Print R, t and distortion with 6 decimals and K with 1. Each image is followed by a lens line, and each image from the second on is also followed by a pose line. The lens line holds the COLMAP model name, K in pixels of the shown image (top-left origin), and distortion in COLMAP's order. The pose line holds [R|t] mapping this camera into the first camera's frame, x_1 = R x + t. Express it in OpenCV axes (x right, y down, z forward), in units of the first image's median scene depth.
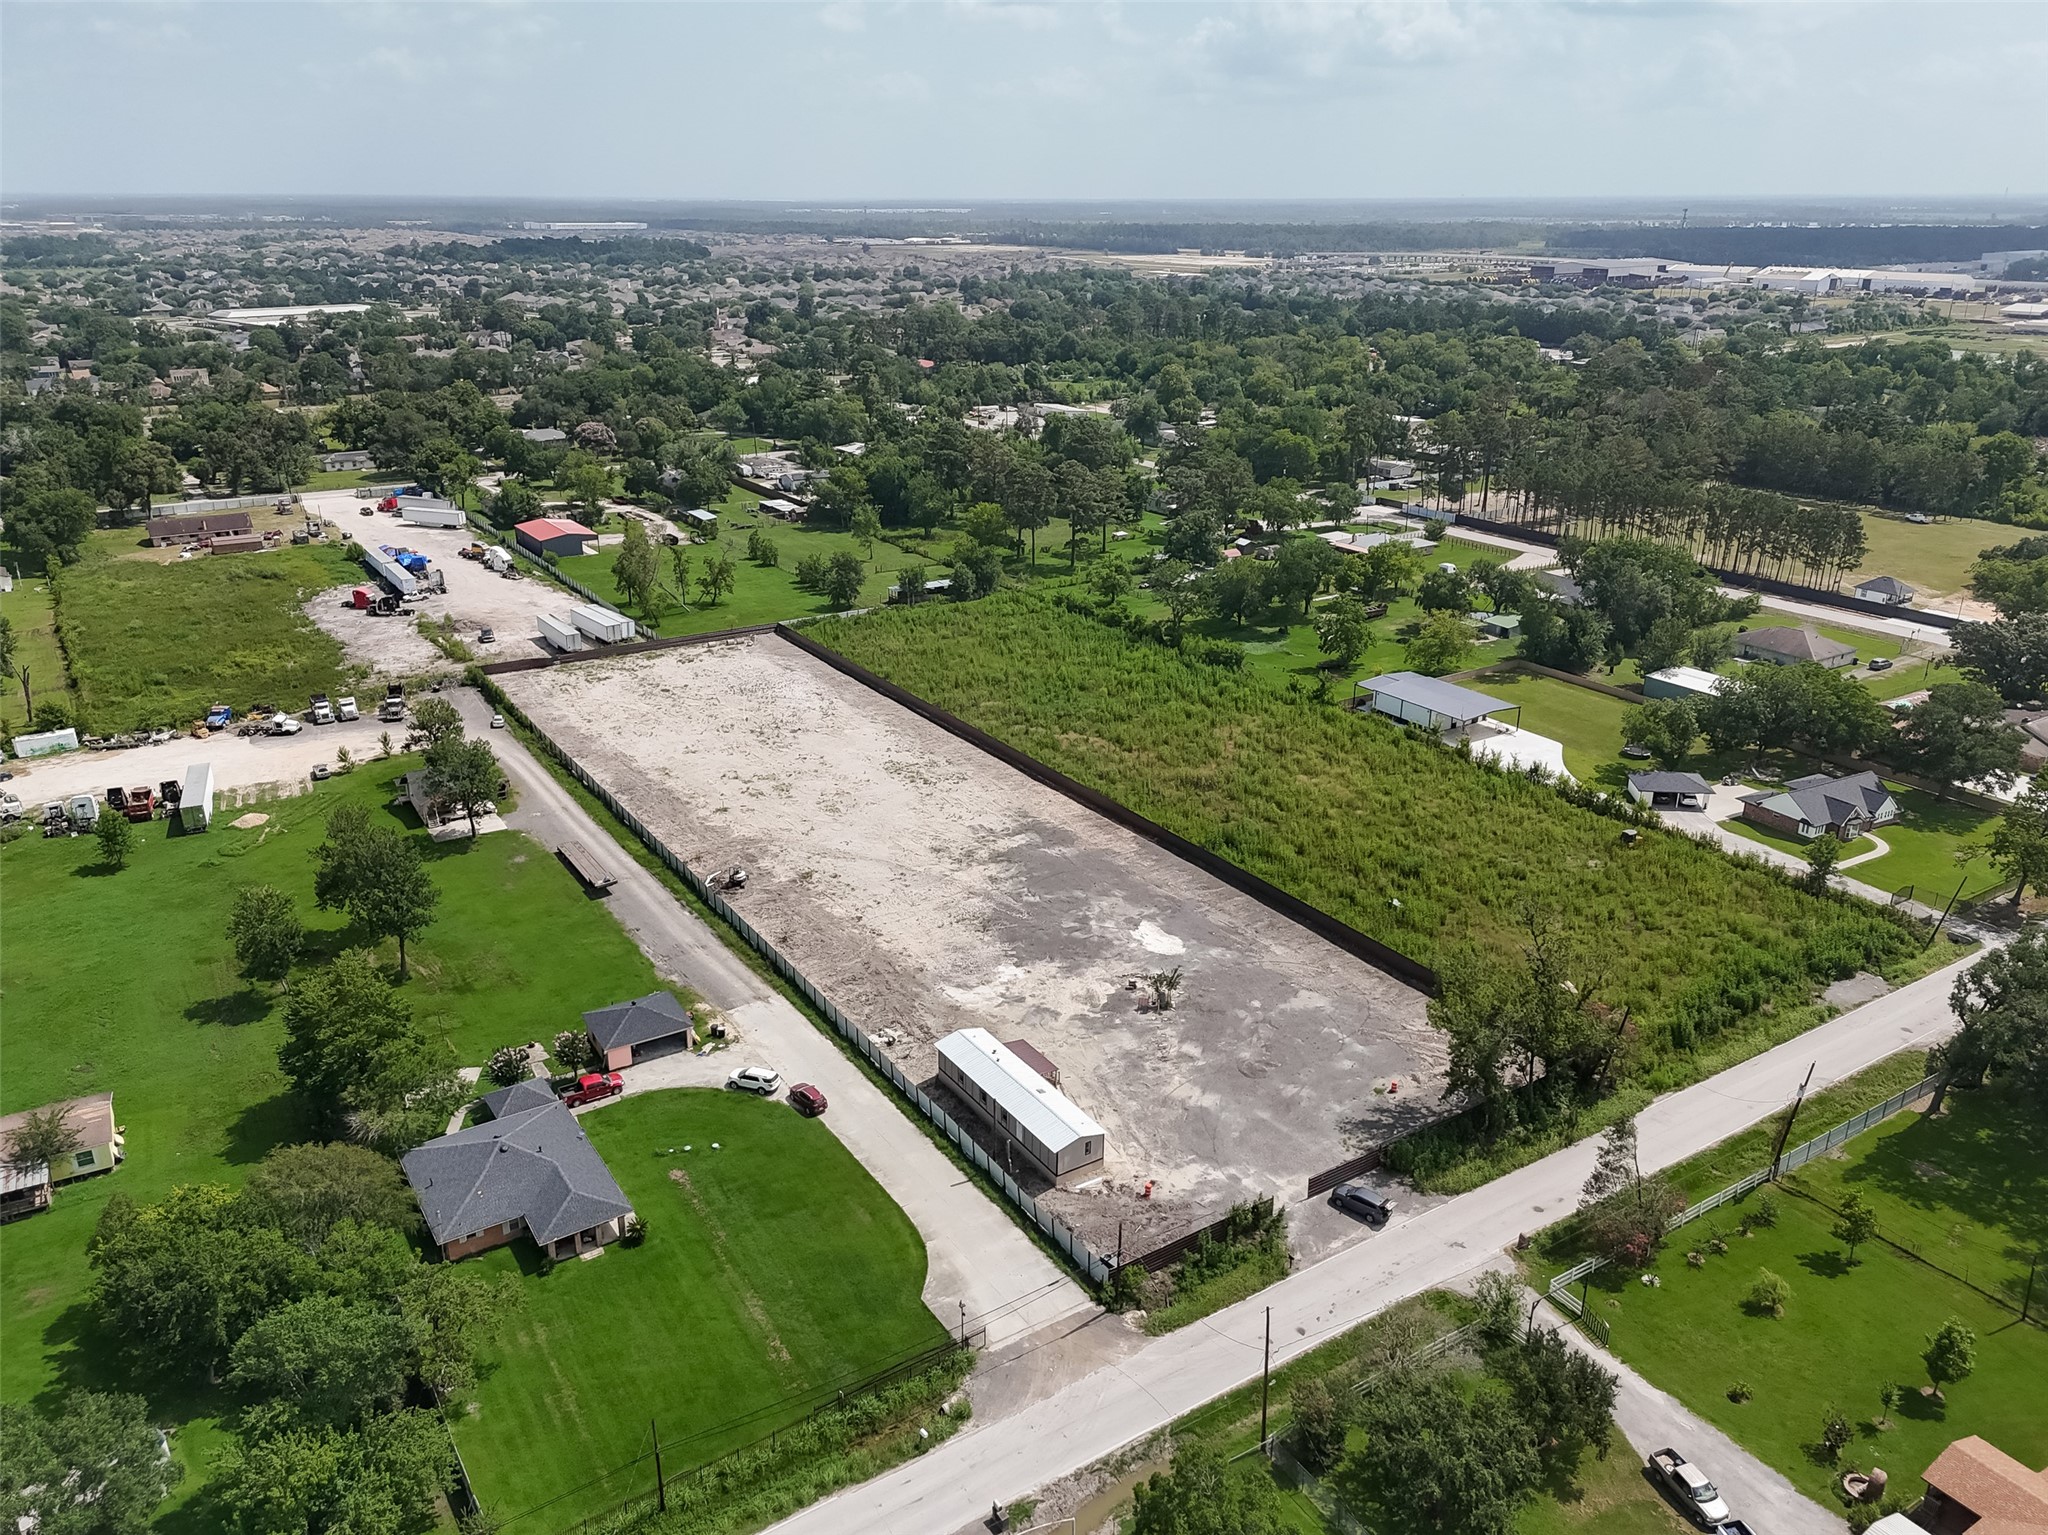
lens RADIAL K [[1496.5, 0, 1020.7], [0, 1496.5, 777.3], [0, 0, 1]] dist [0.084970, -0.084860]
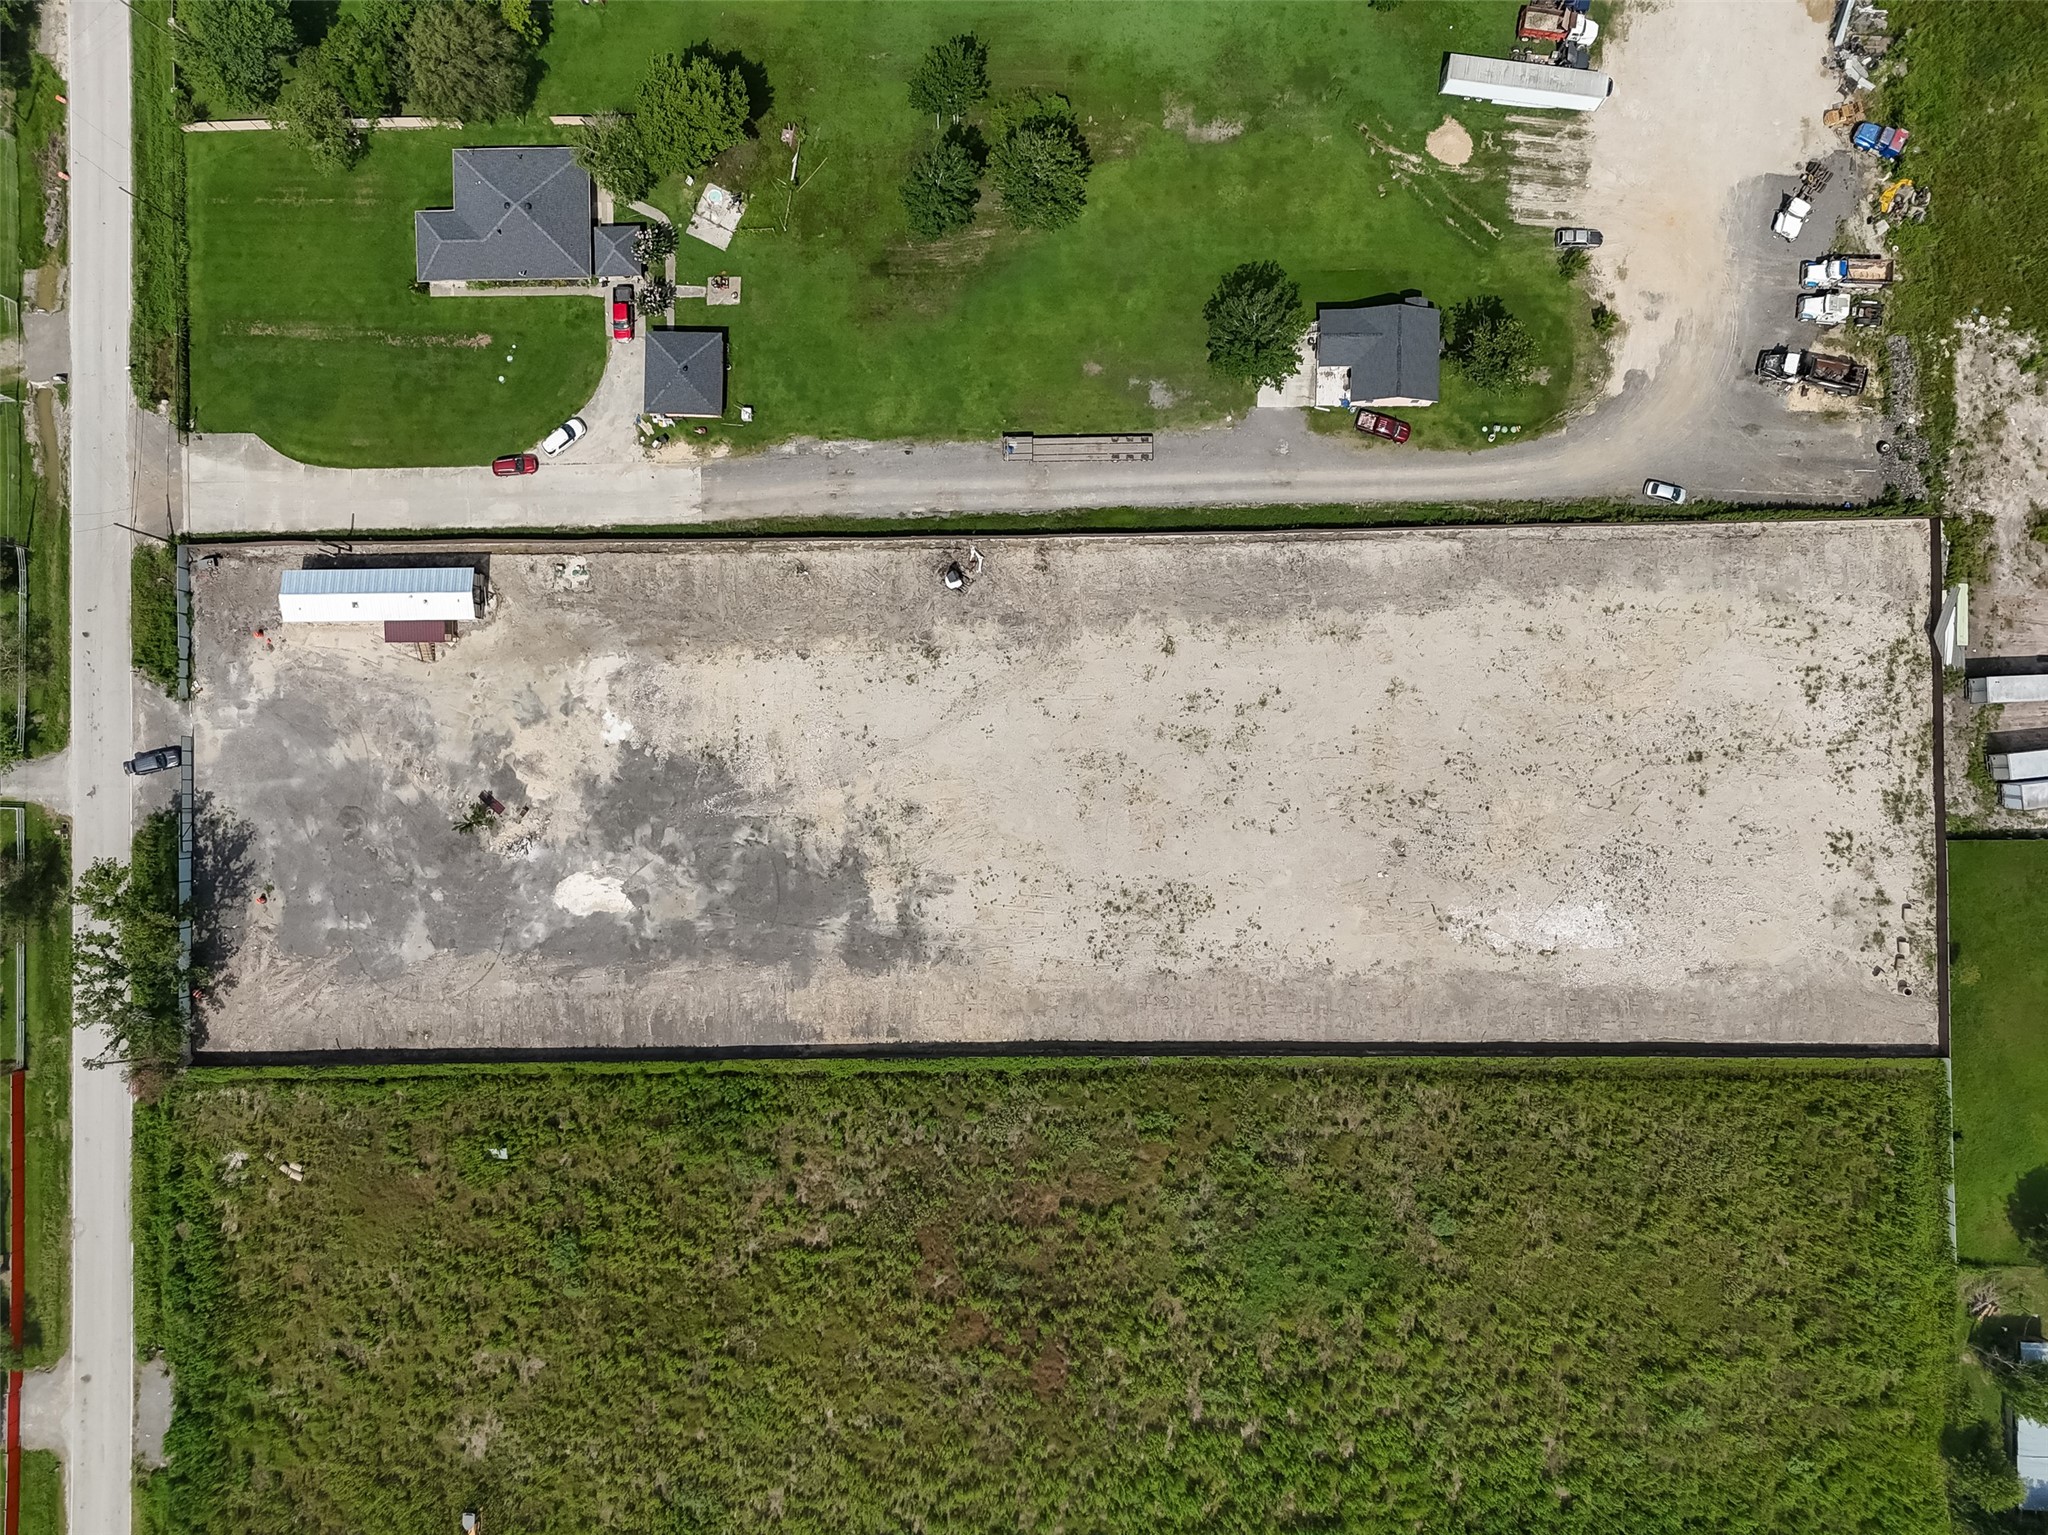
lens RADIAL K [[1422.2, 0, 1020.4], [0, 1422.2, 766.0], [0, 0, 1]] dist [0.061389, -0.039884]
pose [[-0.531038, 0.847348, 0.000028, -0.101798], [-0.282510, -0.177082, 0.942778, -0.666967], [0.798866, 0.500644, 0.333421, 0.706138]]
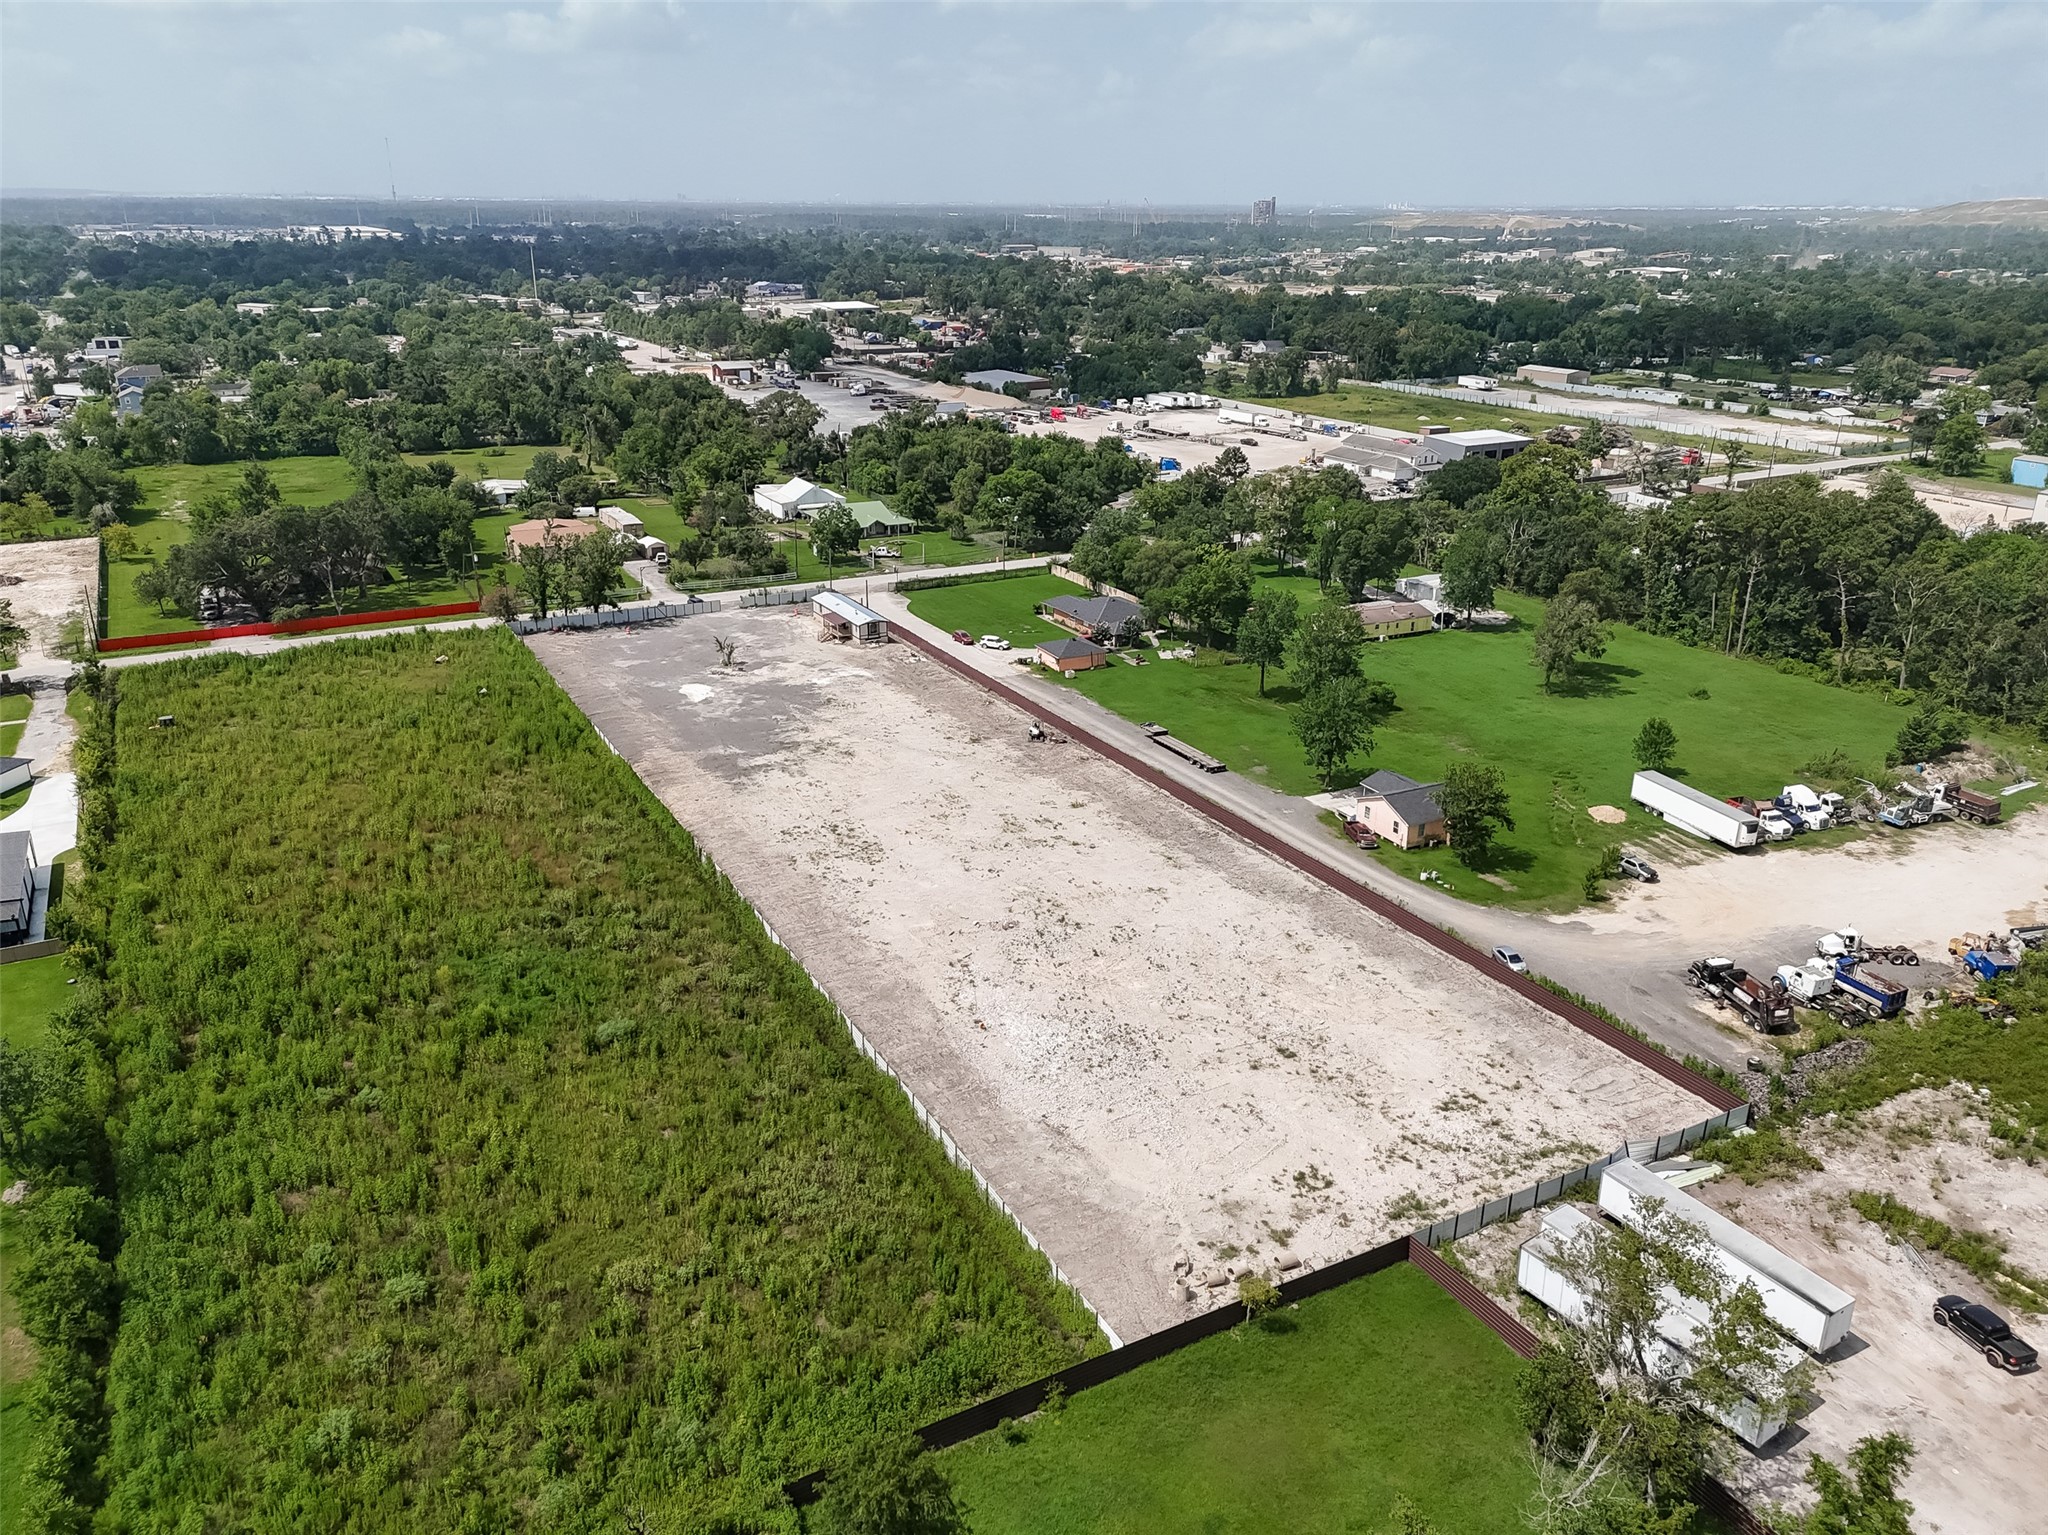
lens RADIAL K [[1496.5, 0, 1025.1], [0, 1496.5, 789.1], [0, 0, 1]] dist [0.084970, -0.084860]
pose [[-0.997648, -0.031266, 0.060998, -0.217445], [0.018029, 0.738879, 0.673597, -0.558214], [-0.066131, 0.673112, -0.736578, 1.605387]]
